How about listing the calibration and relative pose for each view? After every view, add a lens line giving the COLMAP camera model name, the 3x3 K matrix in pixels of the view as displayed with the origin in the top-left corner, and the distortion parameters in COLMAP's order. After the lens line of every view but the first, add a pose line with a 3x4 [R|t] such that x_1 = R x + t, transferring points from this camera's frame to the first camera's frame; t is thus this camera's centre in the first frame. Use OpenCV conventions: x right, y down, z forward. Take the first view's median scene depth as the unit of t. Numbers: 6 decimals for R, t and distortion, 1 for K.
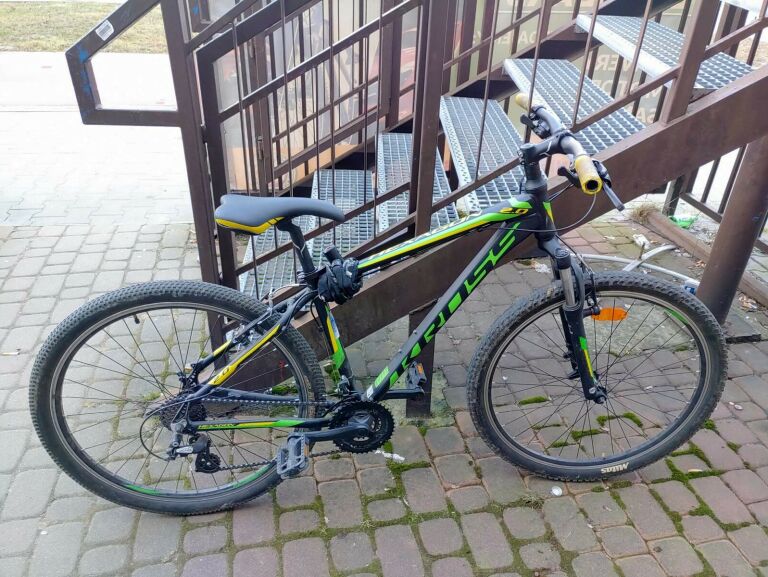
lens RADIAL K [[596.1, 0, 398.9], [0, 596.1, 285.9], [0, 0, 1]] dist [0.055302, -0.058406]
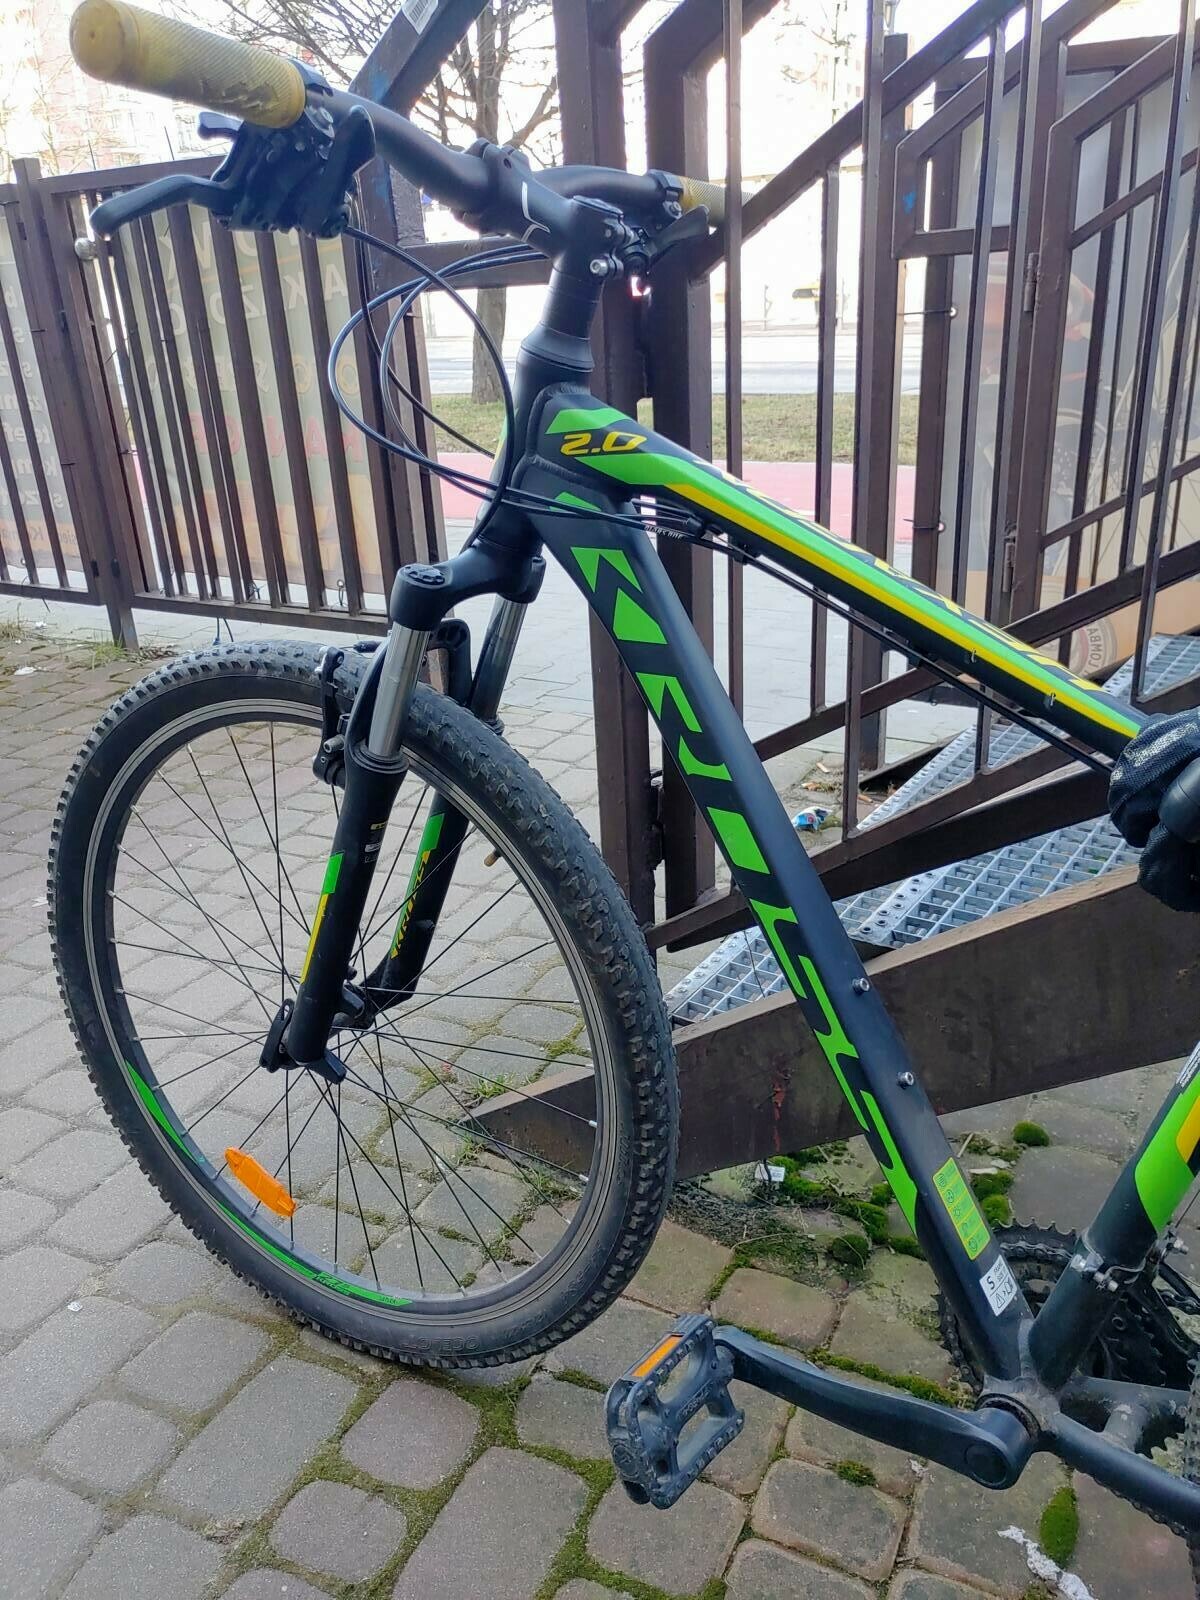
lens RADIAL K [[1241.0, 0, 624.4], [0, 1241.0, 827.8], [0, 0, 1]] dist [0.028746, 0.000041]
pose [[0.785809, 0.171497, -0.594217, 0.121598], [-0.252832, 0.965913, -0.055580, 0.059361], [0.564430, 0.193912, 0.802382, 0.464866]]
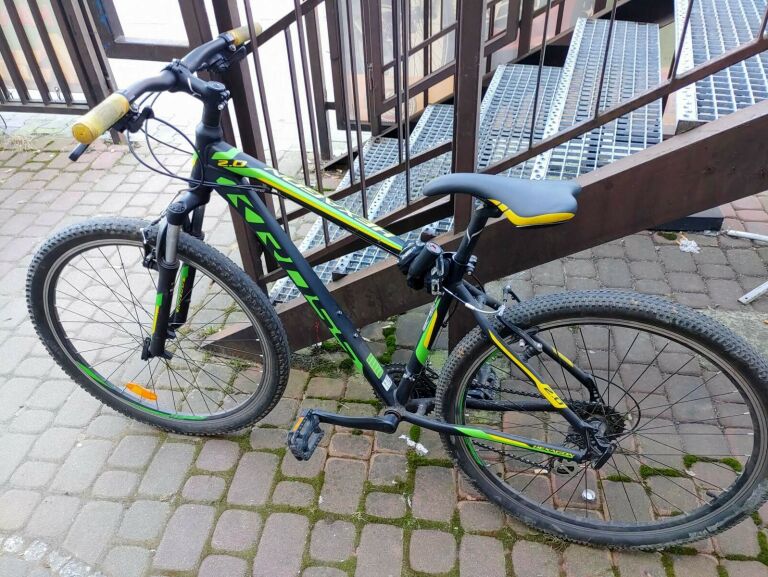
lens RADIAL K [[595.7, 0, 384.9], [0, 595.7, 297.5], [0, 0, 1]] dist [0.028746, 0.000041]
pose [[0.935331, 0.160628, -0.315205, 0.224167], [-0.110735, 0.979138, 0.170375, -0.097915], [0.335996, -0.124453, 0.933605, 0.189947]]
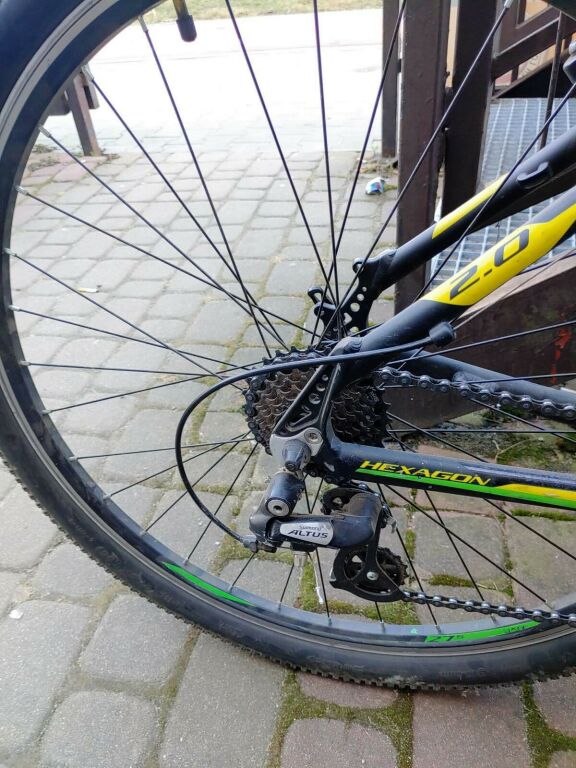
lens RADIAL K [[596.1, 0, 273.0], [0, 596.1, 379.3], [0, 0, 1]] dist [0.055302, -0.058406]
pose [[0.899555, 0.138982, -0.414106, -0.228989], [-0.096742, 0.987878, 0.121401, 0.146066], [0.425959, -0.069145, 0.902096, 0.646187]]
